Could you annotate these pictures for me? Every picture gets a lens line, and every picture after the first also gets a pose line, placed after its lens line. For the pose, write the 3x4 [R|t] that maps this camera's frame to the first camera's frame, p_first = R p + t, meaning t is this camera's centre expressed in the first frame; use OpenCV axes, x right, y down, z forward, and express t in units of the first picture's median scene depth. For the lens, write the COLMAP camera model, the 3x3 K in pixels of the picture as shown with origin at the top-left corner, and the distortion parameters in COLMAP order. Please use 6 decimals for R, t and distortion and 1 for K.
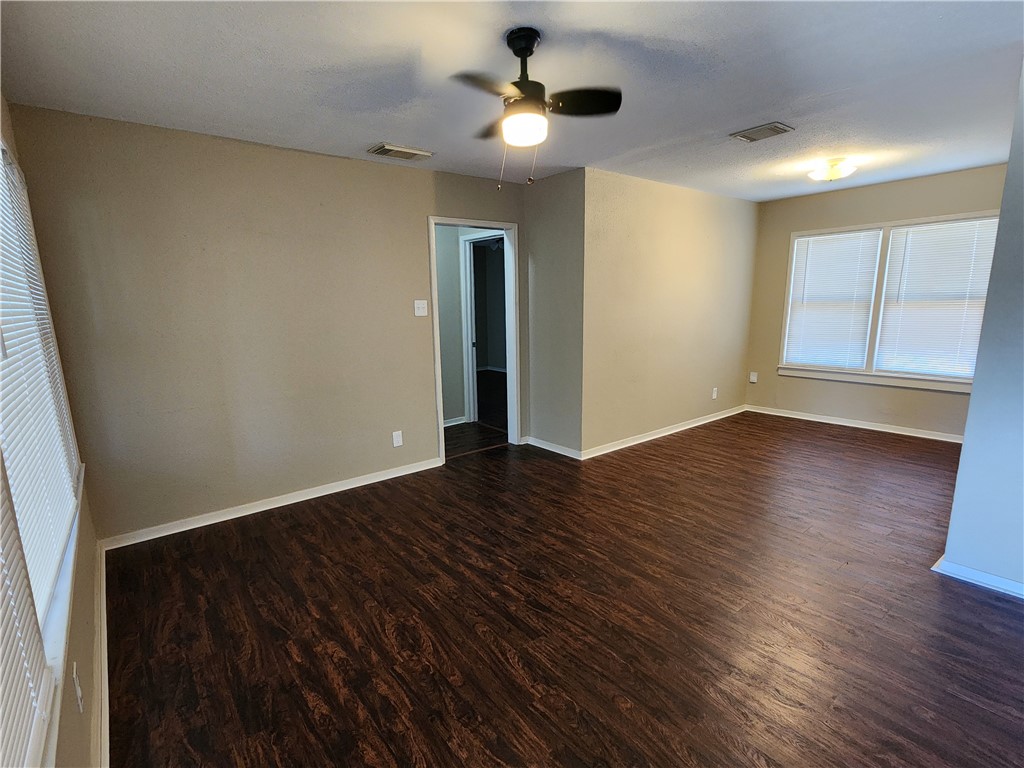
lens RADIAL K [[490.8, 0, 507.3], [0, 490.8, 387.1], [0, 0, 1]] dist [0.000836, 0.001278]
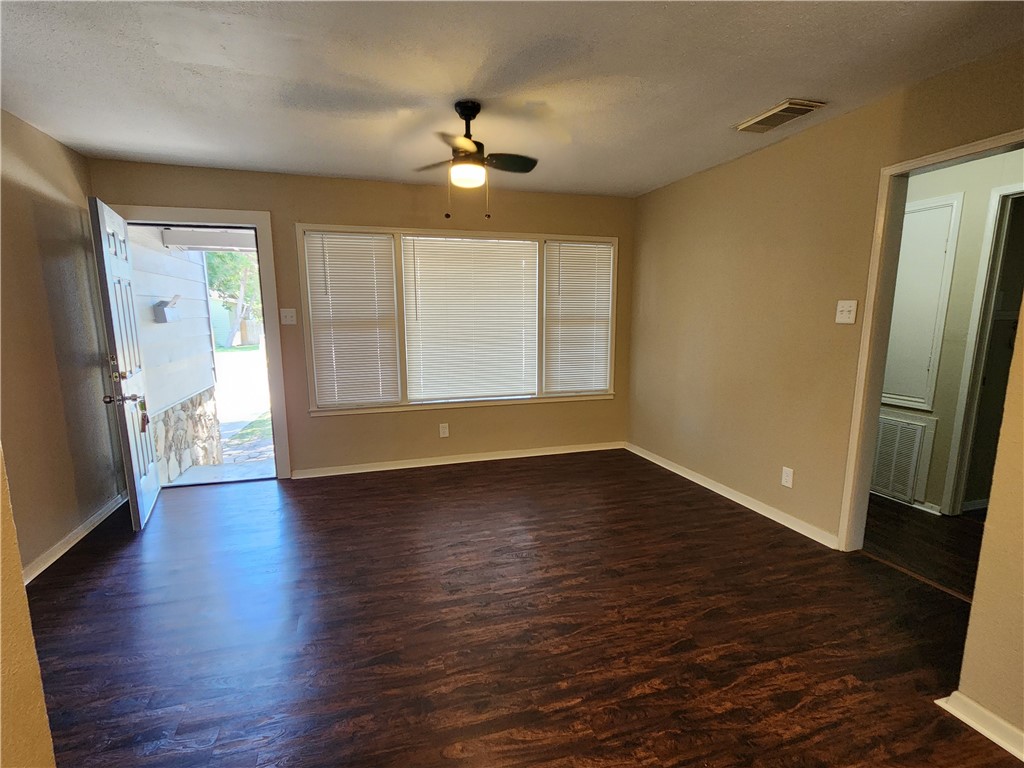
lens RADIAL K [[490.8, 0, 505.5], [0, 490.8, 391.0], [0, 0, 1]] dist [0.000836, 0.001278]
pose [[-0.345262, 0.169452, -0.923082, 0.741767], [-0.147335, 0.961583, 0.231627, -0.167393], [0.926869, 0.215974, -0.307032, 0.925820]]
